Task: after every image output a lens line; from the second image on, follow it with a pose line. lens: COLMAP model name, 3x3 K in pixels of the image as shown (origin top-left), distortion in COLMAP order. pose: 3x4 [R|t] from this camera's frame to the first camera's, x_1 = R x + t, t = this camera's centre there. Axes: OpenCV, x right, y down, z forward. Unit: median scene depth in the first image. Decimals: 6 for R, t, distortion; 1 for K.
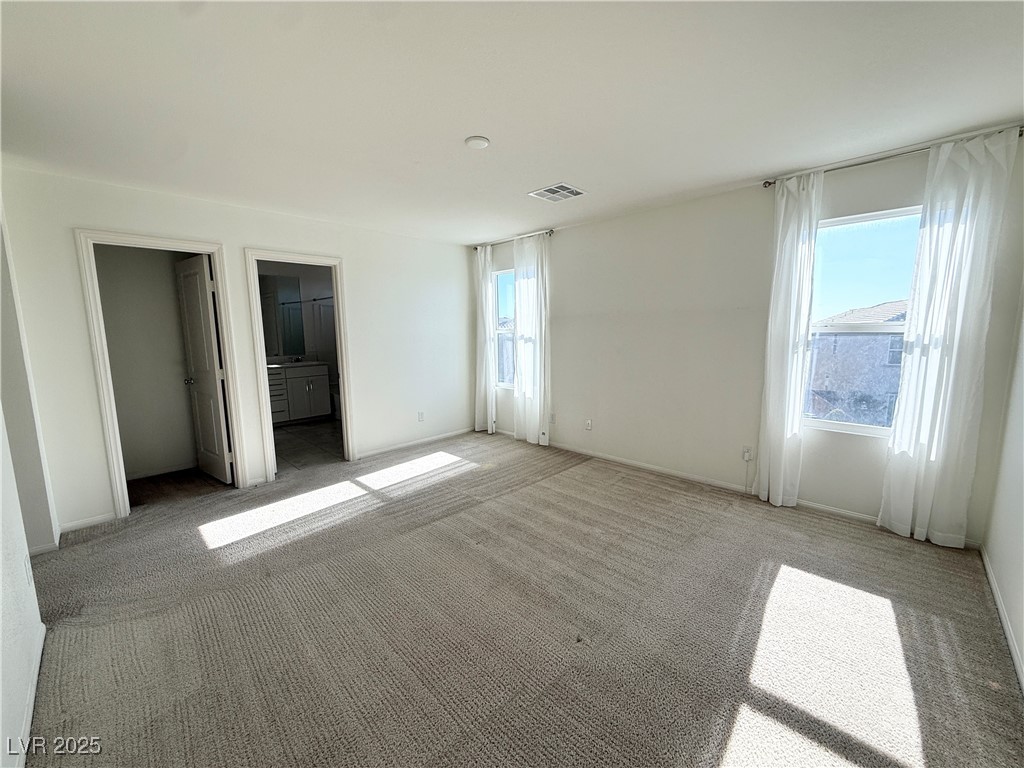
lens RADIAL K [[406.9, 0, 511.3], [0, 406.9, 383.4], [0, 0, 1]] dist [-0.001405, -0.000204]
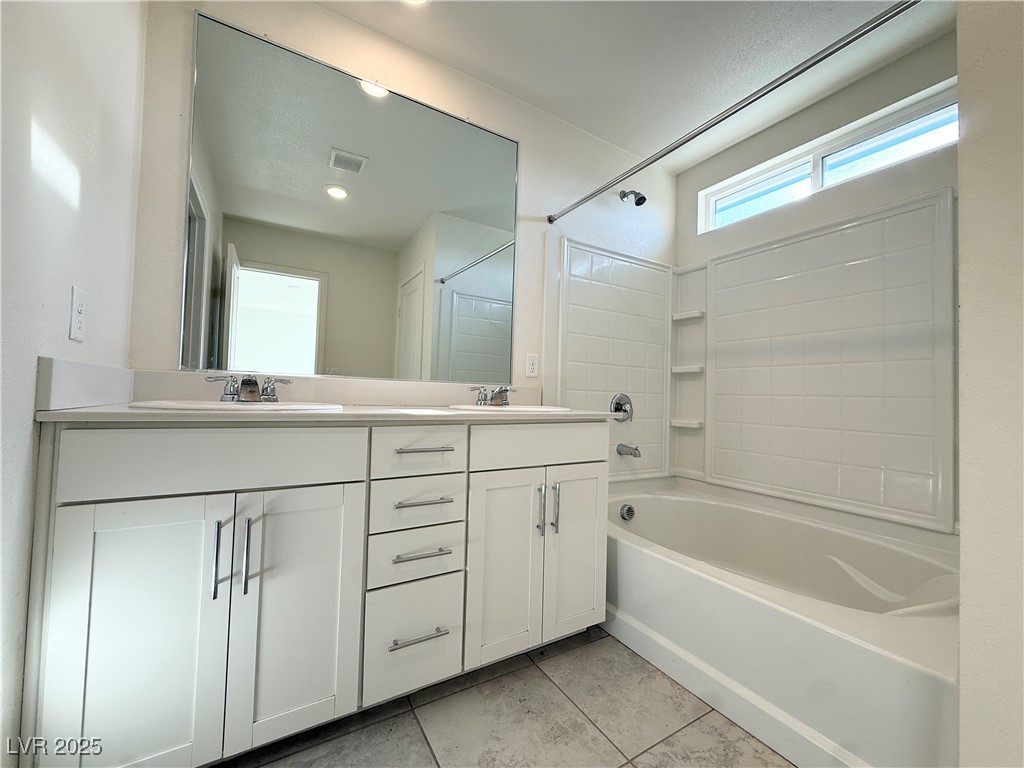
lens RADIAL K [[406.9, 0, 511.3], [0, 406.9, 383.4], [0, 0, 1]] dist [-0.001405, -0.000204]
pose [[0.967652, 0.030845, -0.250395, -0.539437], [-0.072177, 0.984861, -0.157606, -0.029511], [0.241743, 0.170580, 0.955229, 0.890877]]
